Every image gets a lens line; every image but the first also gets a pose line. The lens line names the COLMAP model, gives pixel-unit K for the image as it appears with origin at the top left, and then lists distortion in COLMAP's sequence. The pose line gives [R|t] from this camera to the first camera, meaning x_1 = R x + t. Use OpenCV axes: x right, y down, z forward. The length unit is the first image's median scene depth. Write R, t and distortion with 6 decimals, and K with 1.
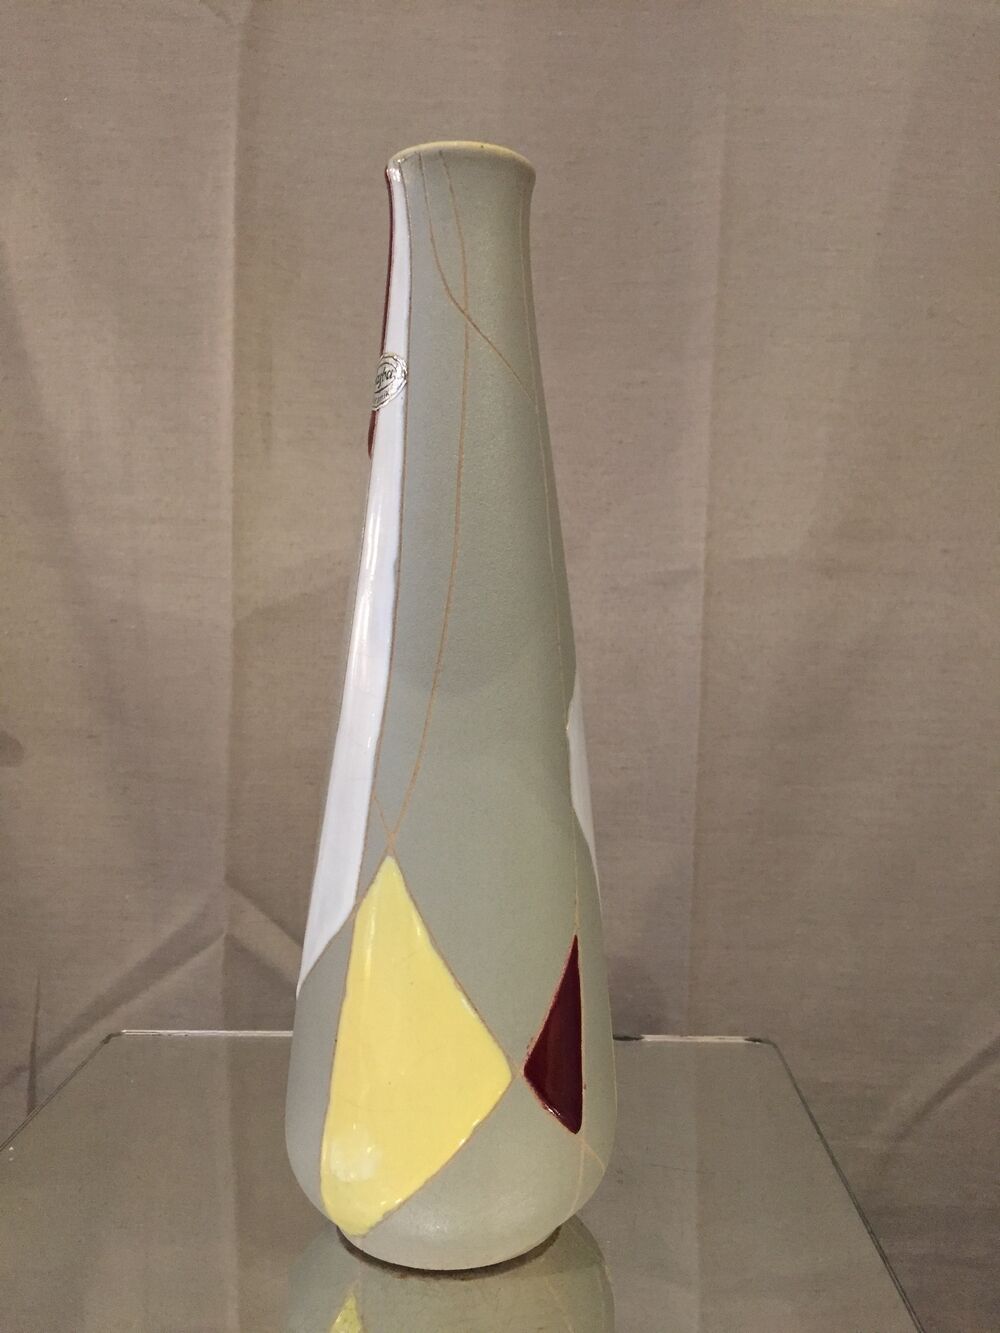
lens RADIAL K [[1138.7, 0, 496.2], [0, 1138.7, 666.7], [0, 0, 1]] dist [0.072307, -0.108937]
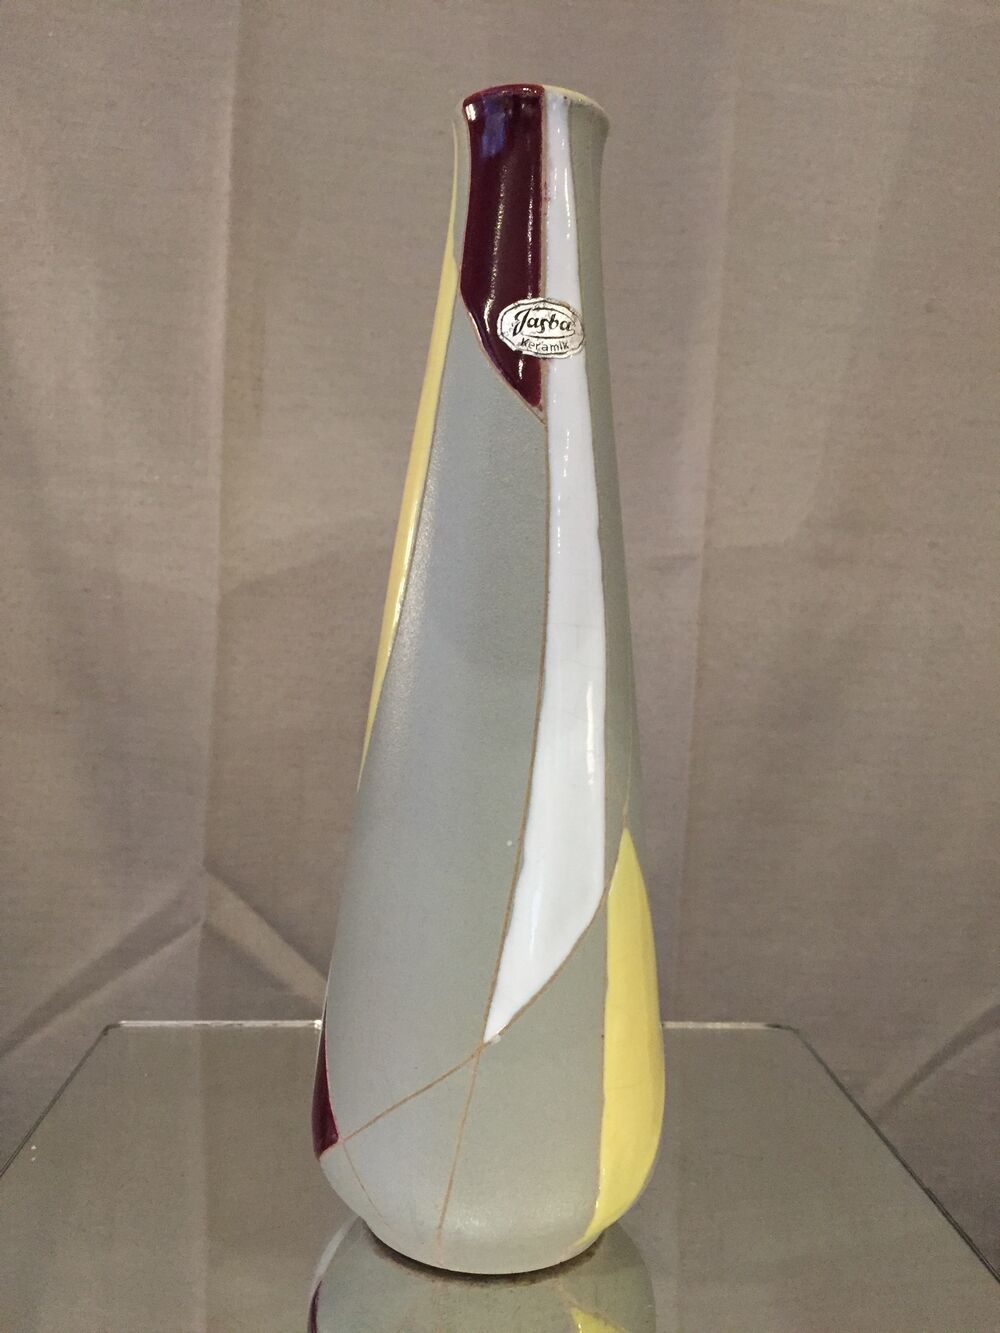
lens RADIAL K [[1138.7, 0, 495.7], [0, 1138.7, 660.1], [0, 0, 1]] dist [0.072307, -0.108937]
pose [[0.995208, 0.022358, 0.095190, -0.089326], [-0.022682, 0.999740, 0.002329, 0.007706], [-0.095113, -0.004477, 0.995456, 0.027288]]
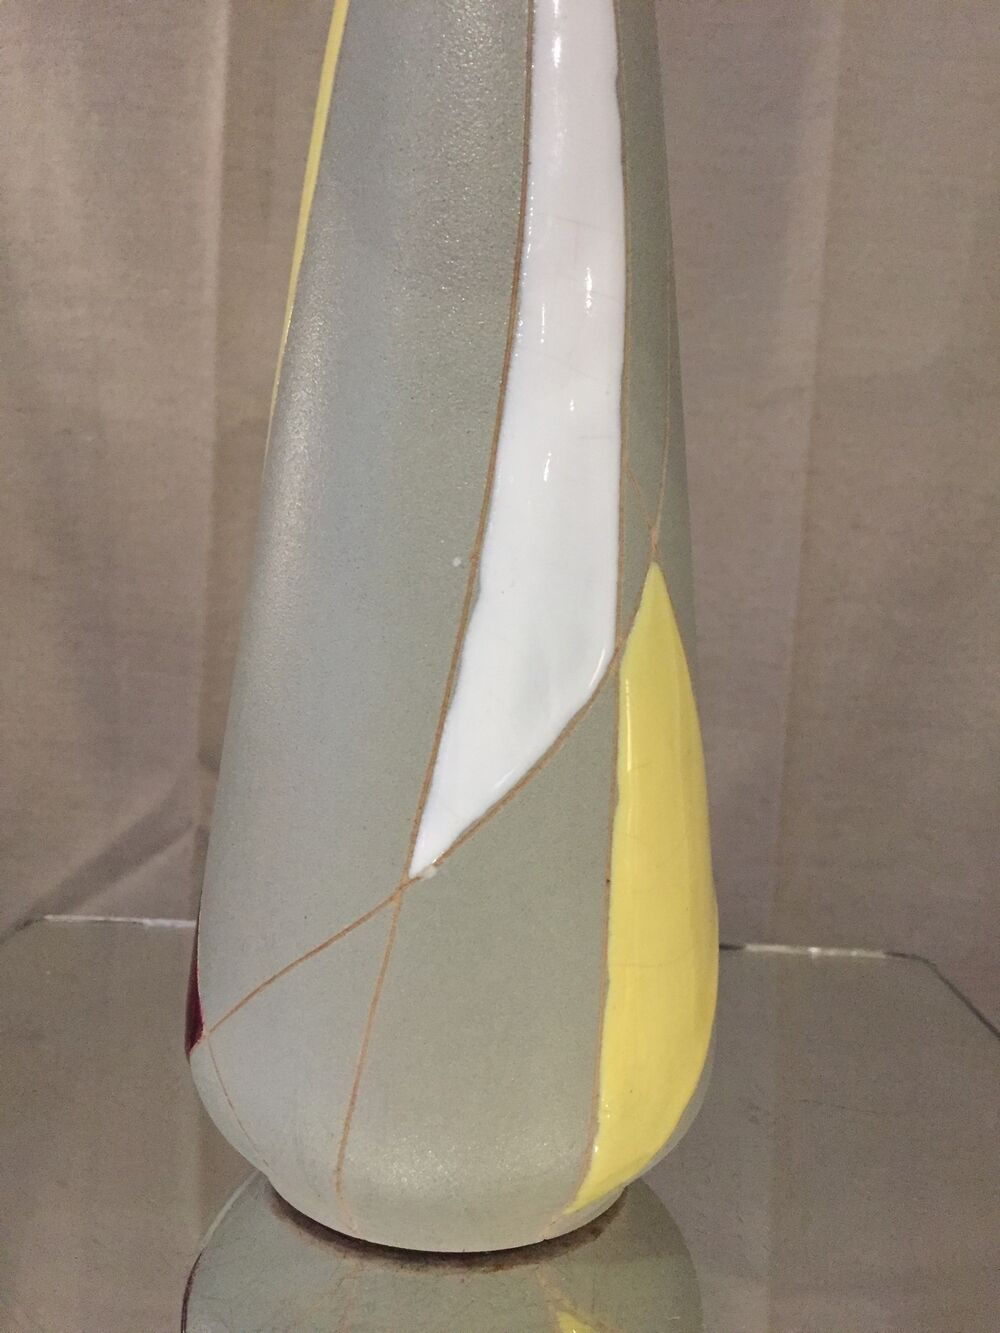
lens RADIAL K [[1138.7, 0, 502.9], [0, 1138.7, 666.9], [0, 0, 1]] dist [0.072307, -0.108937]
pose [[0.999465, 0.032670, -0.001490, -0.024536], [-0.032650, 0.999397, 0.011833, 0.106381], [0.001876, -0.011778, 0.999929, 0.202064]]
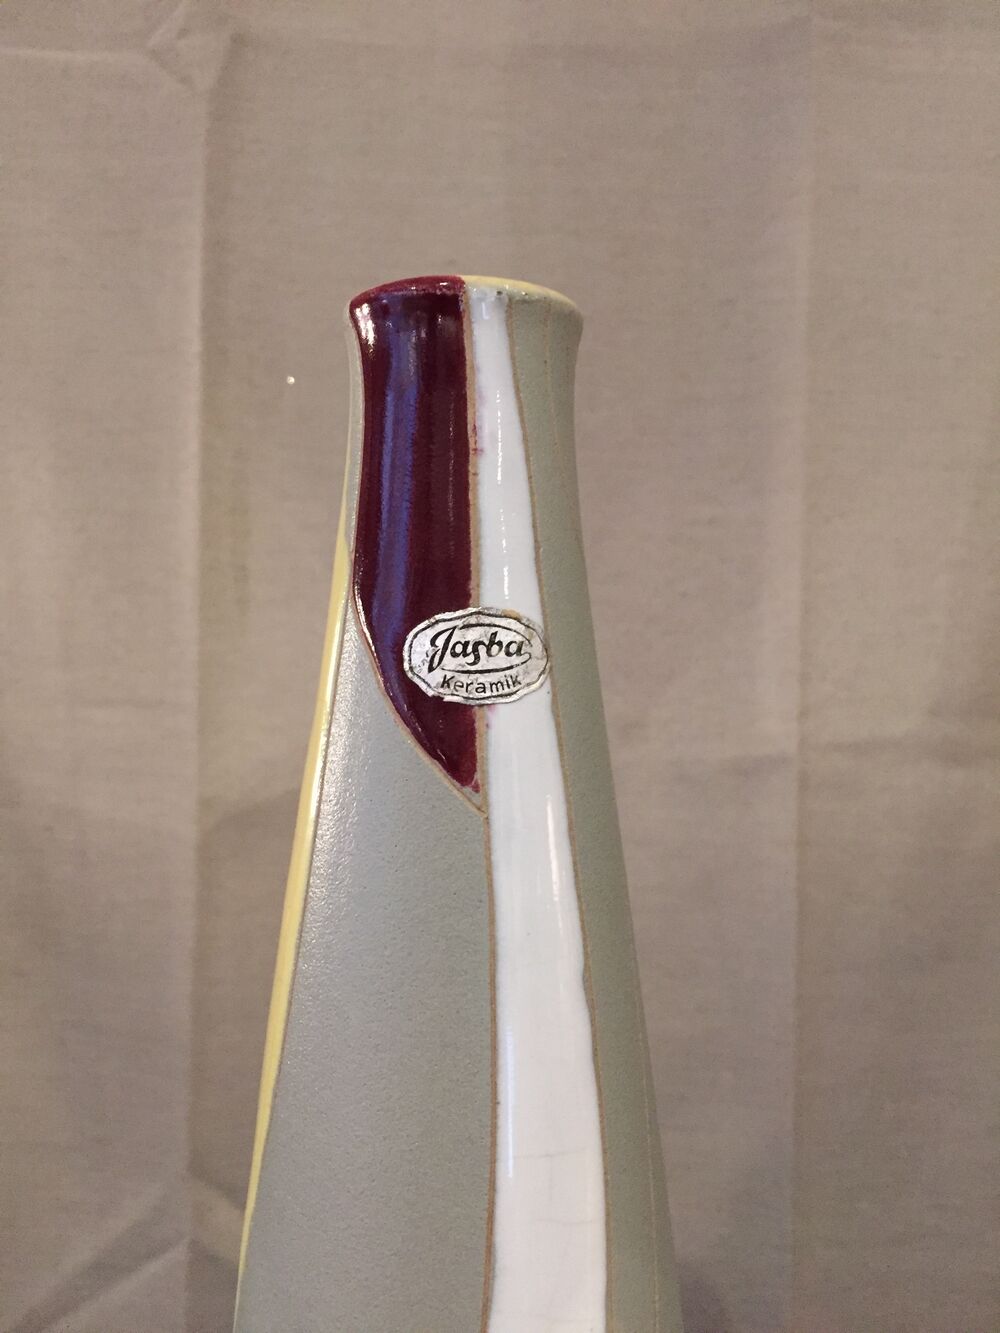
lens RADIAL K [[1138.7, 0, 502.9], [0, 1138.7, 661.7], [0, 0, 1]] dist [0.072307, -0.108937]
pose [[0.999913, -0.013158, 0.000295, -0.019852], [0.013158, 0.998836, -0.046401, -0.116511], [0.000316, 0.046401, 0.998923, 0.209033]]
